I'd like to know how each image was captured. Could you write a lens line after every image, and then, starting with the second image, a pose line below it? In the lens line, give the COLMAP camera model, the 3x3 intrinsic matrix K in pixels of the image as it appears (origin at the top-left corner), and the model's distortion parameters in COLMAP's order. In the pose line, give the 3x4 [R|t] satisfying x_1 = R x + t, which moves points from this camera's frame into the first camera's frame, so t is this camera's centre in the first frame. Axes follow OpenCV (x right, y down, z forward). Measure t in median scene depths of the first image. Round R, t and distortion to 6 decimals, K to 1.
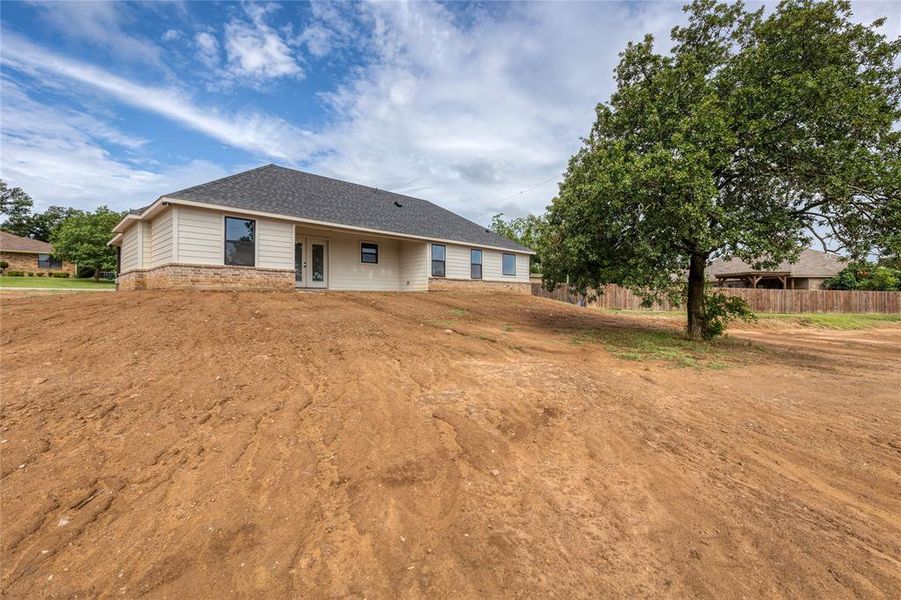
lens RADIAL K [[467.2, 0, 455.5], [0, 467.2, 297.1], [0, 0, 1]] dist [-0.001727, -0.000405]
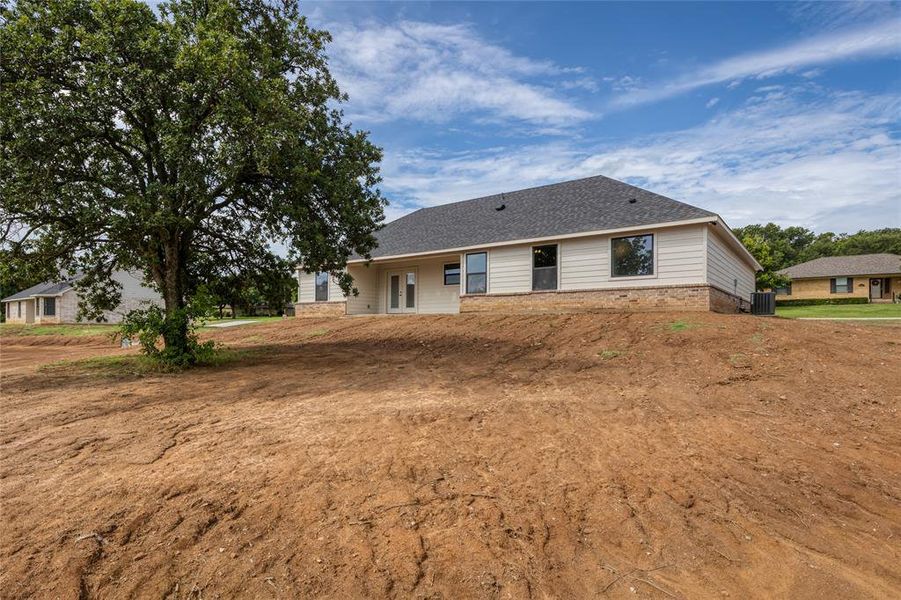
lens RADIAL K [[467.2, 0, 455.5], [0, 467.2, 297.1], [0, 0, 1]] dist [-0.001727, -0.000405]
pose [[0.146415, -0.057869, -0.987529, 0.734204], [0.017214, 0.998285, -0.055947, 0.005252], [0.989074, -0.008808, 0.147160, 0.853575]]
